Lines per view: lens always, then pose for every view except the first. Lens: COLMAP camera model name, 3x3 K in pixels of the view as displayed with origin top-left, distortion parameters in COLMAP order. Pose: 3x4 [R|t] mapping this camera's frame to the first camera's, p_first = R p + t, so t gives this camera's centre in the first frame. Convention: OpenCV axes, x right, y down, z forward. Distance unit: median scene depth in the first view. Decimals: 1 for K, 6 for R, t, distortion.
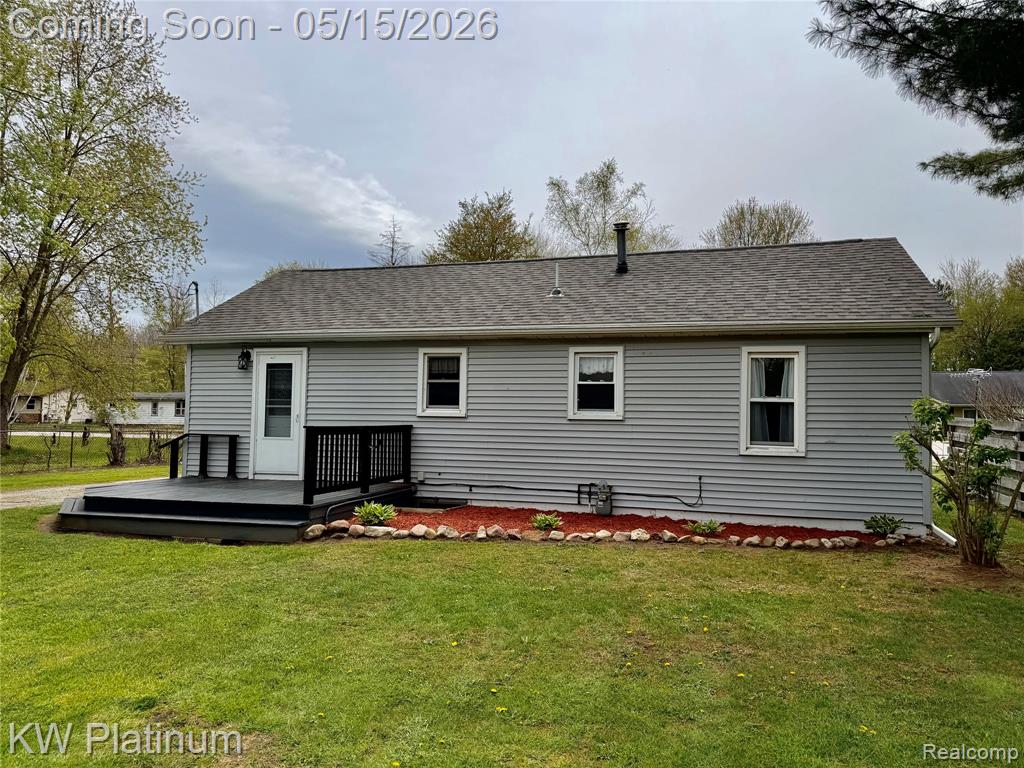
lens RADIAL K [[718.3, 0, 512.0], [0, 718.3, 384.0], [0, 0, 1]] dist [0.065127, -0.069740]
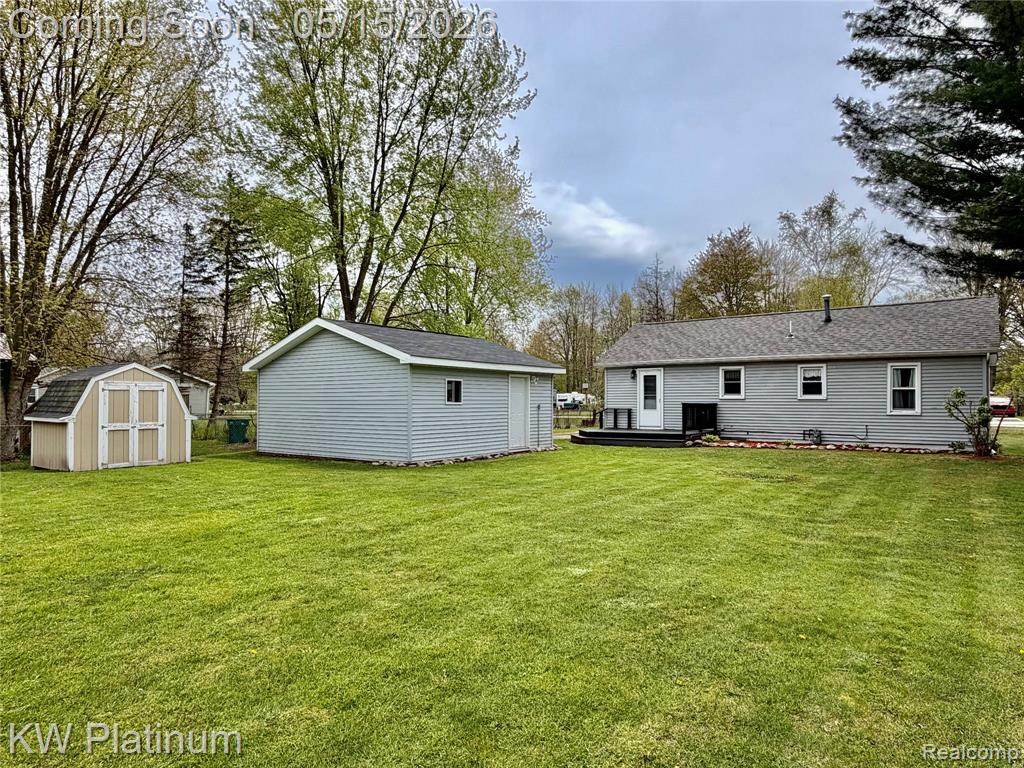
lens RADIAL K [[615.2, 0, 510.7], [0, 615.2, 383.3], [0, 0, 1]] dist [-0.003161, 0.004702]
pose [[0.933141, -0.023099, -0.358767, -0.055010], [0.028327, 0.999555, 0.009322, -0.036033], [0.358392, -0.018861, 0.933381, -0.916575]]
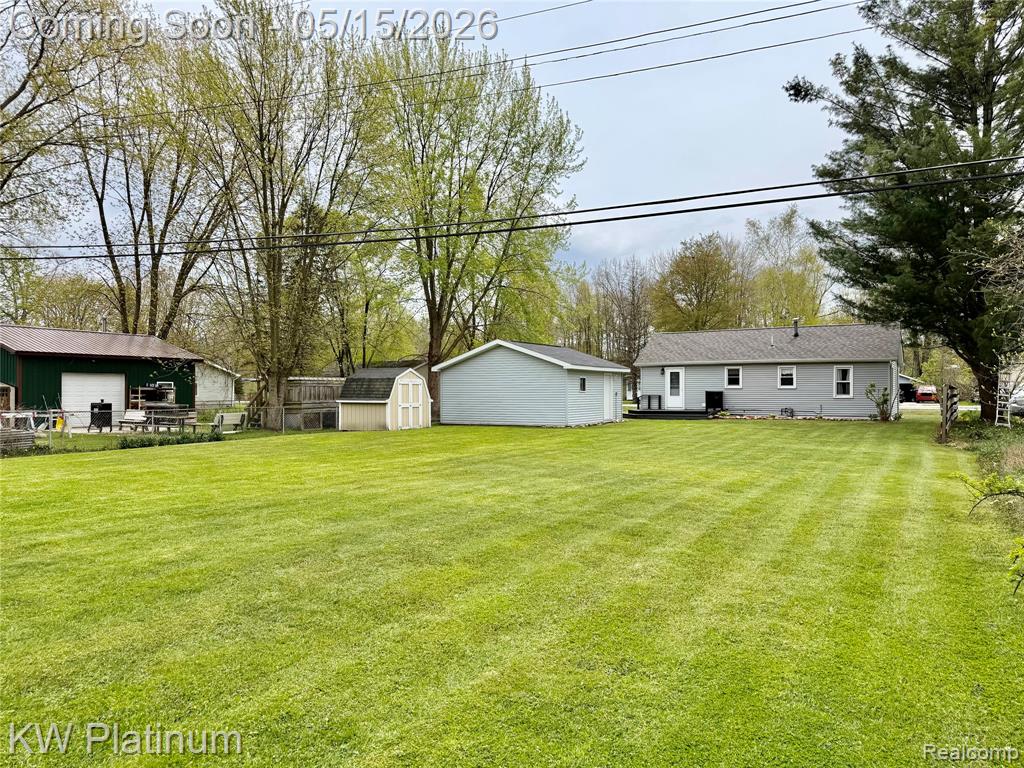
lens RADIAL K [[695.5, 0, 501.6], [0, 695.5, 384.7], [0, 0, 1]] dist [0.068315, -0.076548]
pose [[0.964754, -0.017595, -0.262564, -0.269977], [0.027034, 0.999110, 0.032380, -0.096824], [0.261760, -0.038337, 0.964371, -2.206134]]
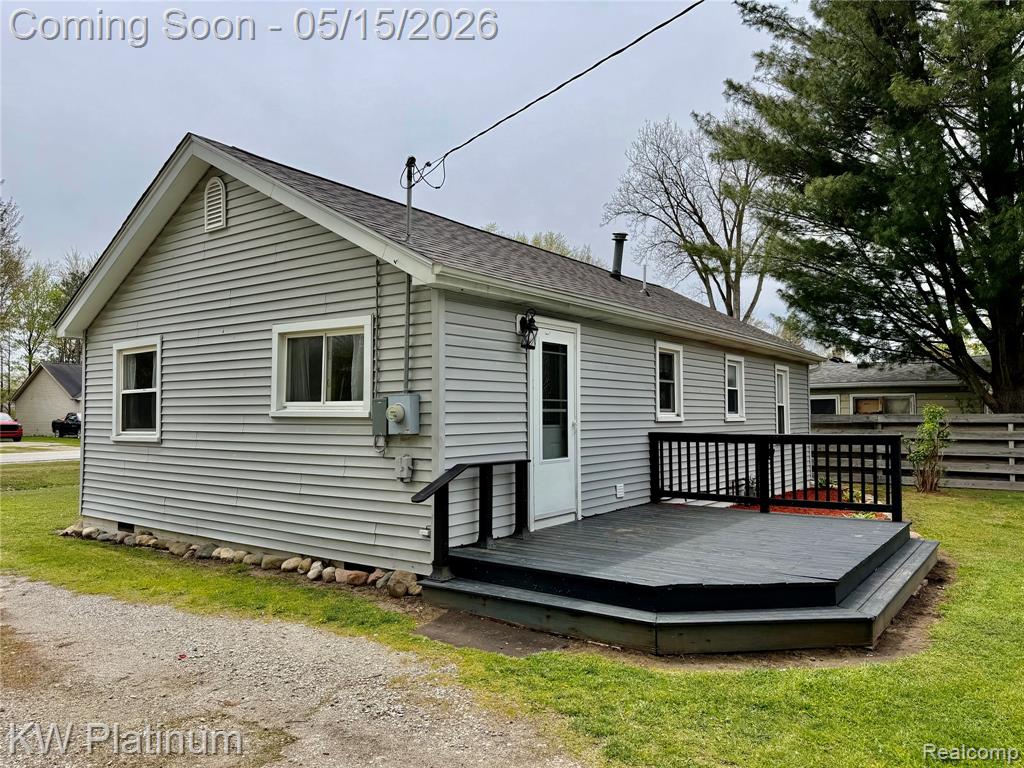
lens RADIAL K [[718.3, 0, 512.0], [0, 718.3, 384.0], [0, 0, 1]] dist [0.065127, -0.069740]
pose [[0.355792, 0.021549, 0.934317, -0.995418], [-0.042894, 0.999057, -0.006708, 0.014464], [-0.933580, -0.037690, 0.356381, 0.859387]]
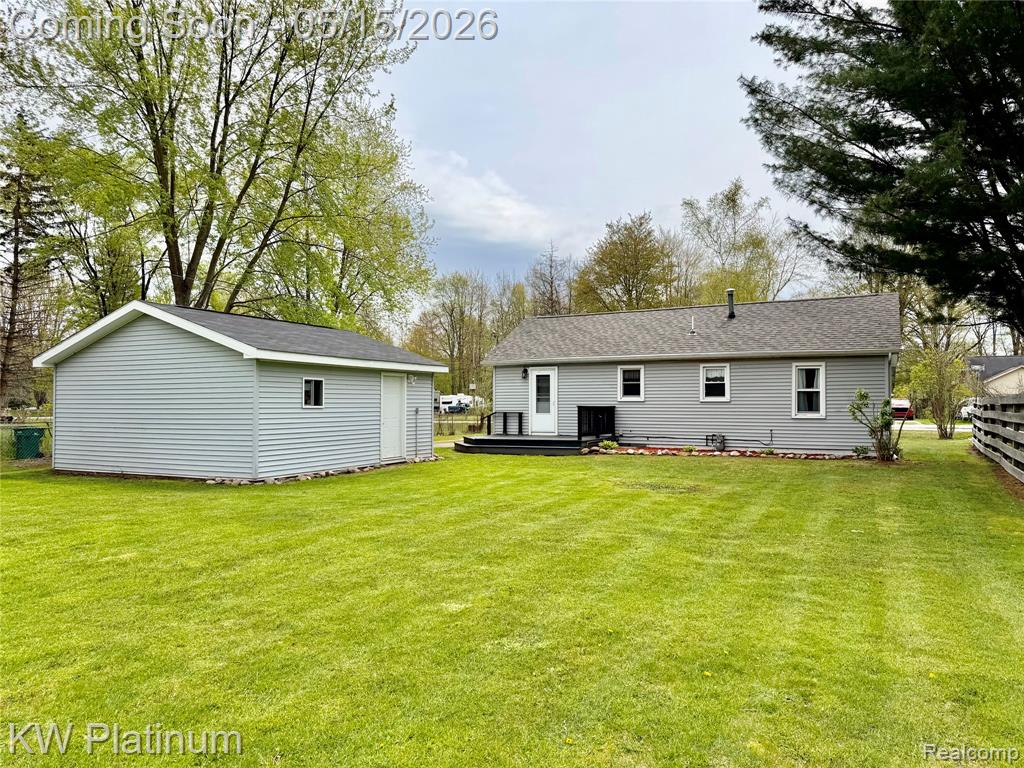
lens RADIAL K [[695.5, 0, 501.6], [0, 695.5, 384.7], [0, 0, 1]] dist [0.068315, -0.076548]
pose [[0.978582, -0.020028, -0.204882, -0.054428], [0.023602, 0.999609, 0.015015, -0.034876], [0.204501, -0.019529, 0.978672, -0.884980]]
